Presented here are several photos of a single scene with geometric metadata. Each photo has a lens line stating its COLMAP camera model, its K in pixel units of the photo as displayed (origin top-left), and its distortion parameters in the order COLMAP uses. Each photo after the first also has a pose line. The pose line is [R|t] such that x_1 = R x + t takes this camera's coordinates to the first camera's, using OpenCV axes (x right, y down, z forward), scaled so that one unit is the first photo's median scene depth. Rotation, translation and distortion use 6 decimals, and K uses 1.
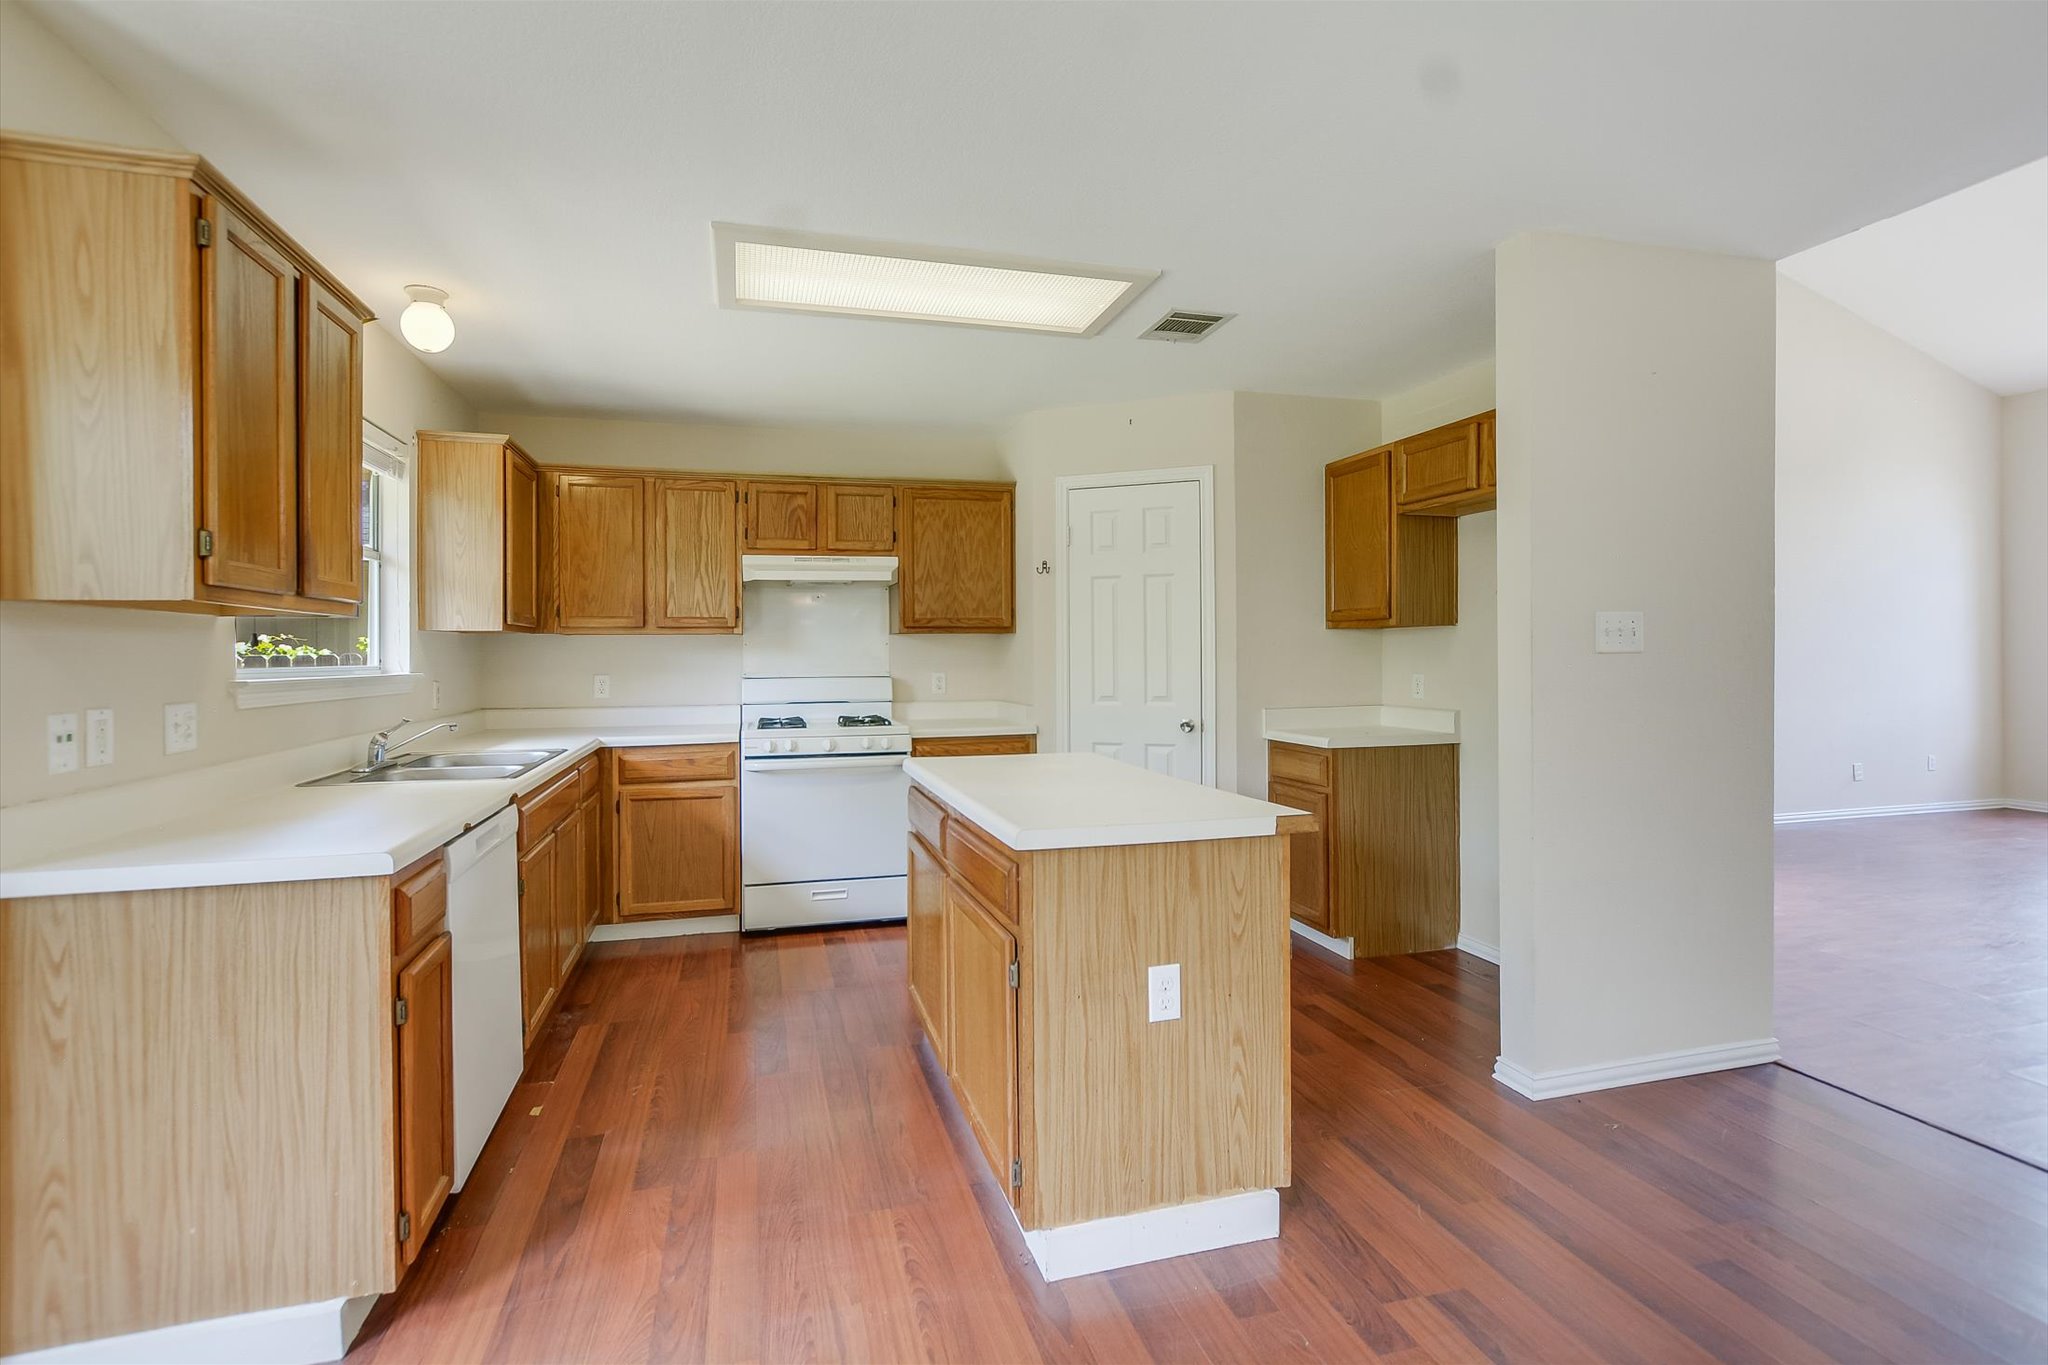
lens RADIAL K [[923.0, 0, 1023.4], [0, 923.0, 669.4], [0, 0, 1]] dist [-0.023768, 0.000713]
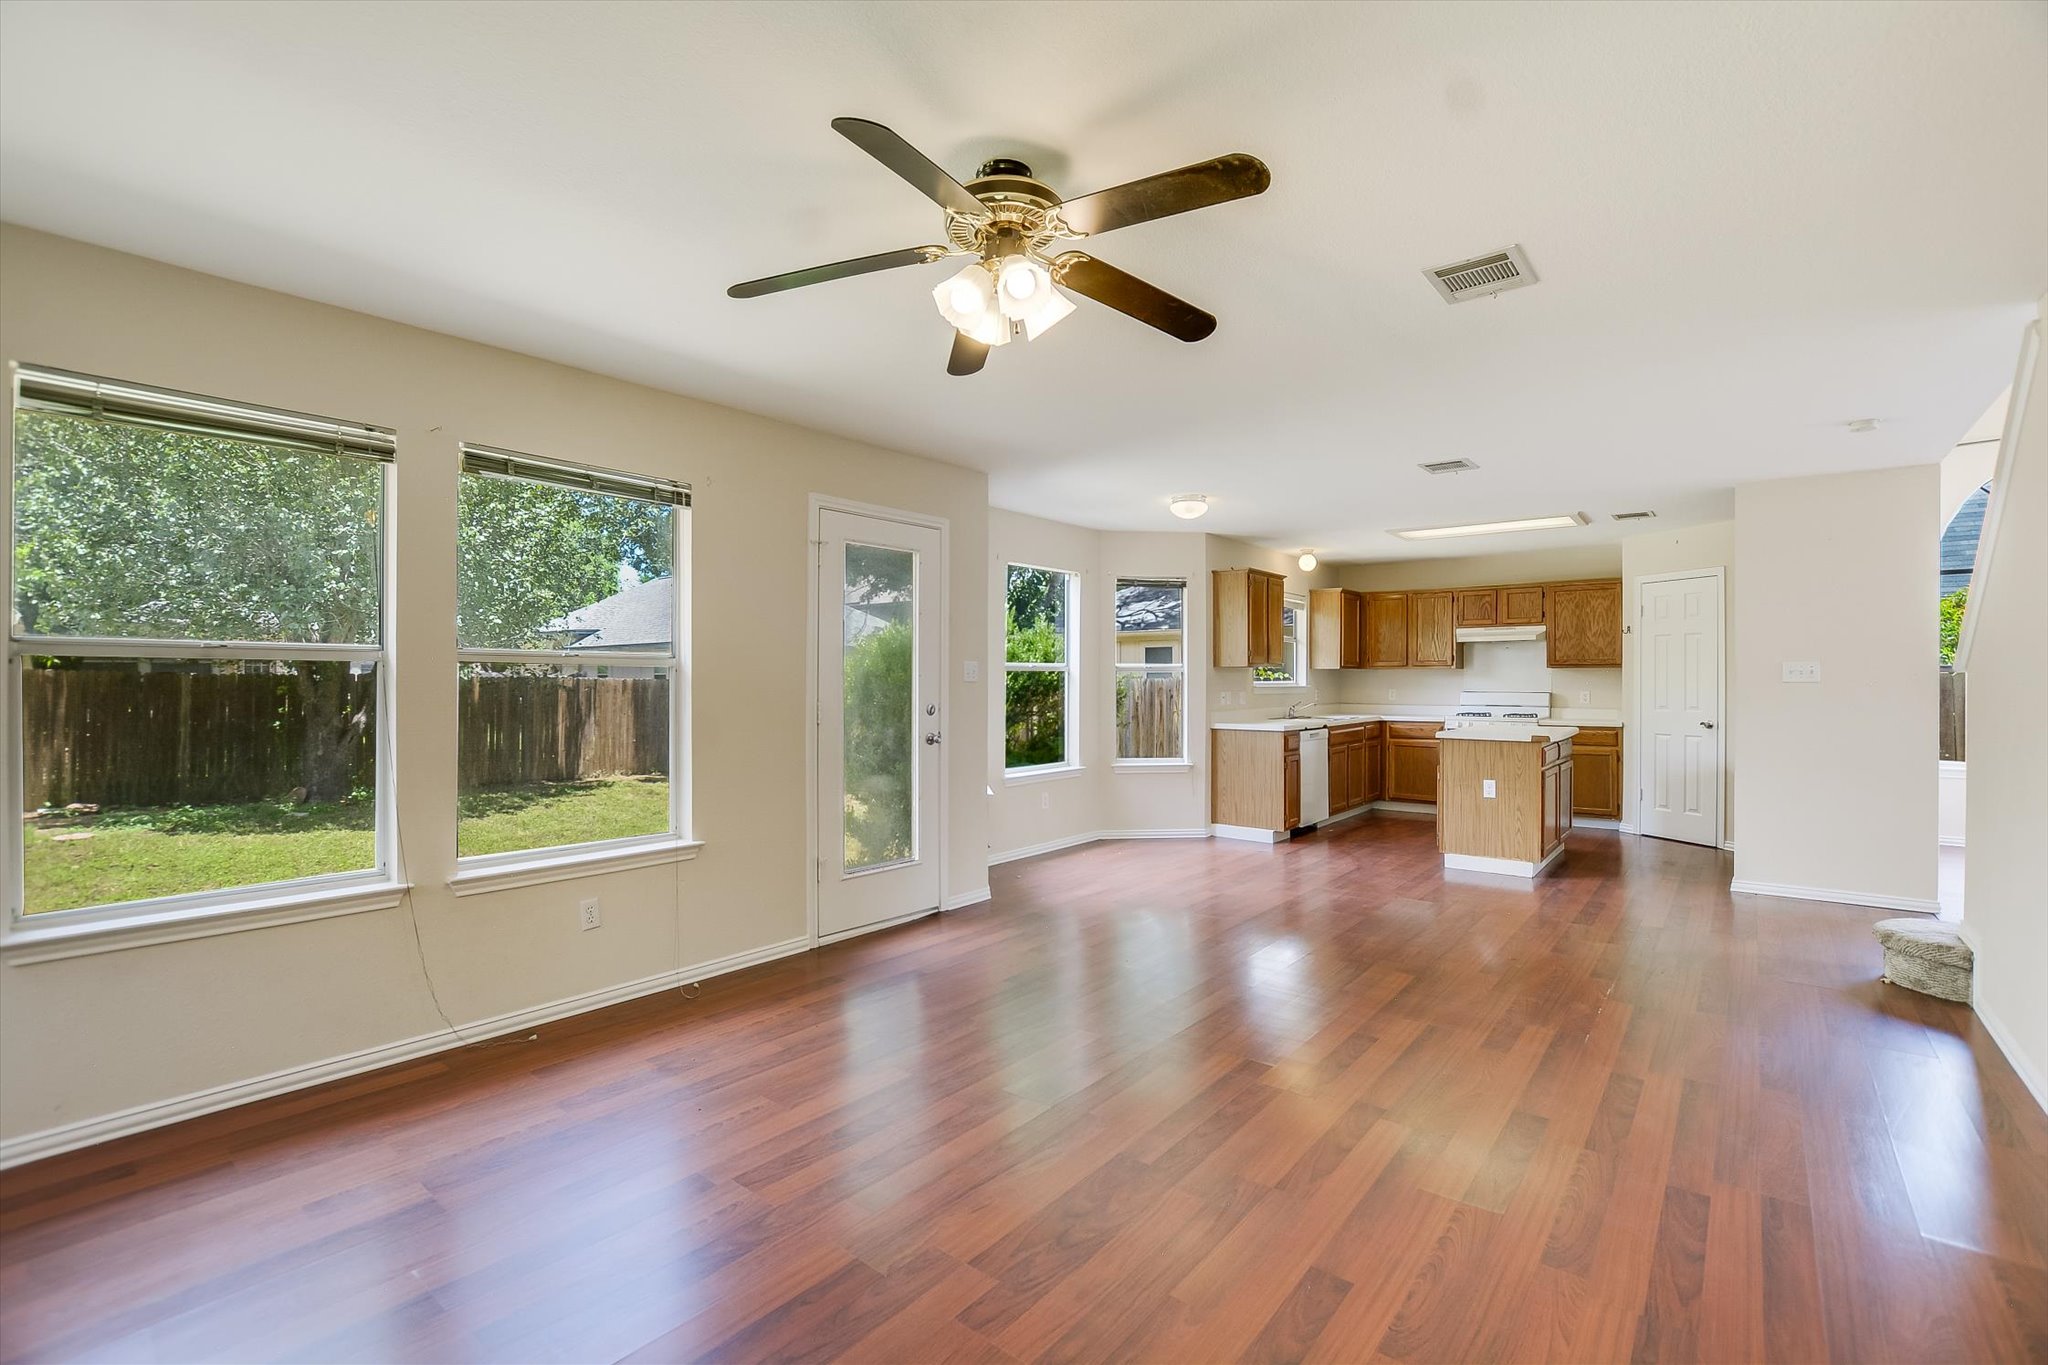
lens RADIAL K [[923.0, 0, 1023.4], [0, 923.0, 669.4], [0, 0, 1]] dist [-0.023768, 0.000713]
pose [[0.585726, 0.000771, -0.810509, 0.779554], [-0.021781, 0.999653, -0.014789, 0.012425], [0.810217, 0.026316, 0.585539, -0.940994]]
